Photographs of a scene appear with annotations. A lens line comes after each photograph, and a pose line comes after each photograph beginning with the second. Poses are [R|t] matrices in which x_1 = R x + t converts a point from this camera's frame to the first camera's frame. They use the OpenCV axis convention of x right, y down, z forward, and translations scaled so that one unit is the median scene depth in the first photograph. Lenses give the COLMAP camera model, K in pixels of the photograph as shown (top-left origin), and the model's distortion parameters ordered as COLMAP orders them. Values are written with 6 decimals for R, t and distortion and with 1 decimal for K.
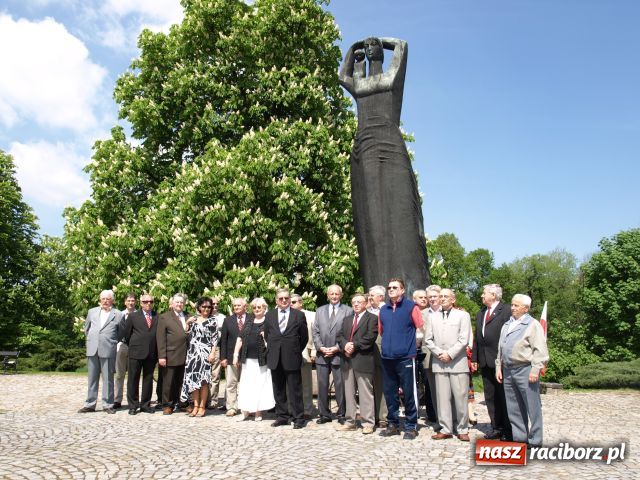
lens RADIAL K [[544.4, 0, 320.0], [0, 544.4, 240.0], [0, 0, 1]] dist [-0.060533, 0.010992]
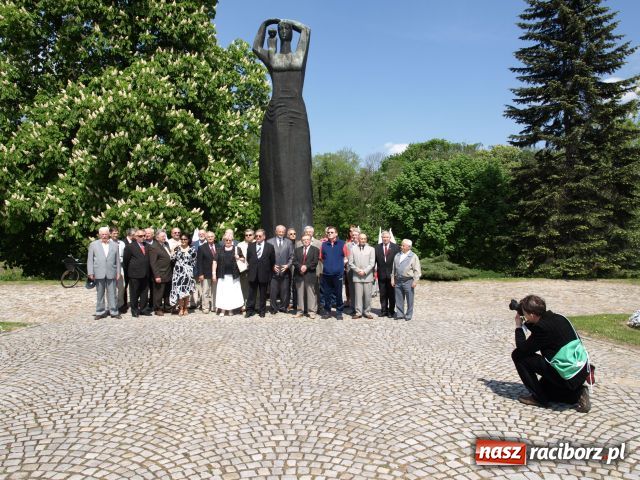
lens RADIAL K [[628.5, 0, 320.0], [0, 628.5, 240.0], [0, 0, 1]] dist [-0.046828, 0.004284]
pose [[0.900272, -0.023178, 0.434711, -0.385645], [-0.079697, 0.972930, 0.216923, -0.159851], [-0.427971, -0.229935, 0.874054, -0.350109]]
